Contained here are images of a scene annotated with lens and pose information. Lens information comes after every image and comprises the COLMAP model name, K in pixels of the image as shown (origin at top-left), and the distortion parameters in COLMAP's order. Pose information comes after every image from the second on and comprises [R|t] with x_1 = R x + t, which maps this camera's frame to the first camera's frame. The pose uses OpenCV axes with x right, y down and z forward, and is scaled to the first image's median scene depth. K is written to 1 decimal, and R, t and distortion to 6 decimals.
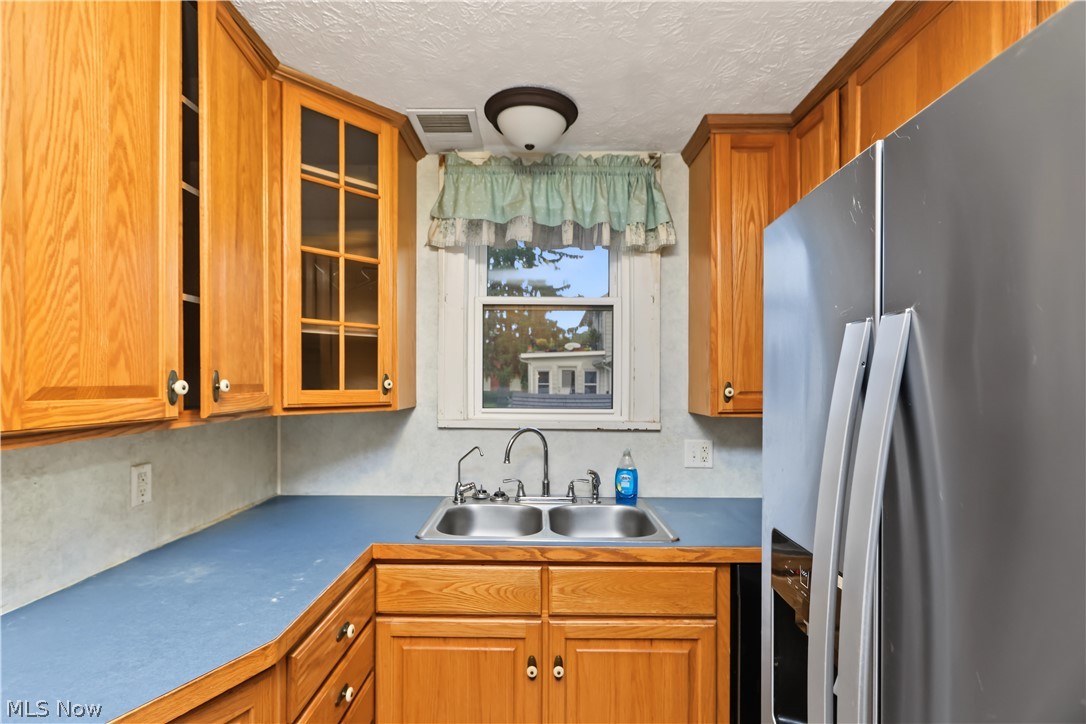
lens RADIAL K [[513.7, 0, 542.2], [0, 513.7, 377.8], [0, 0, 1]] dist [-0.015041, 0.010876]
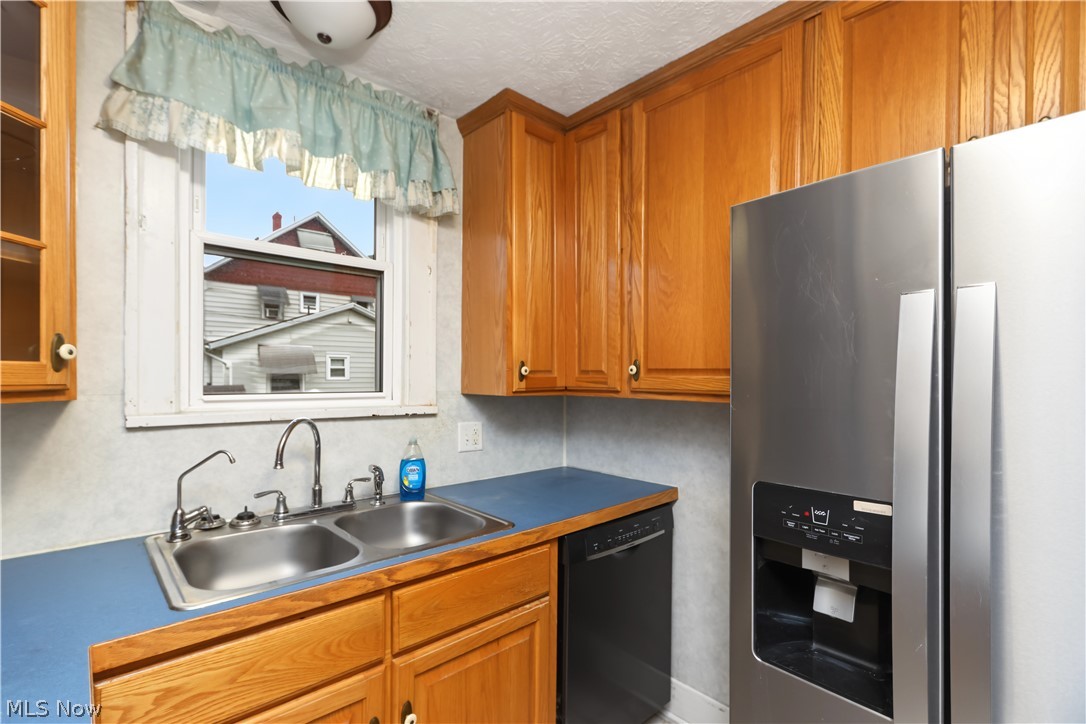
lens RADIAL K [[501.2, 0, 542.7], [0, 501.2, 373.0], [0, 0, 1]] dist [-0.002368, 0.001230]
pose [[0.728967, 0.003630, 0.684539, -0.283573], [-0.007503, 0.999968, 0.002687, 0.028740], [-0.684508, -0.007095, 0.728971, 0.247329]]
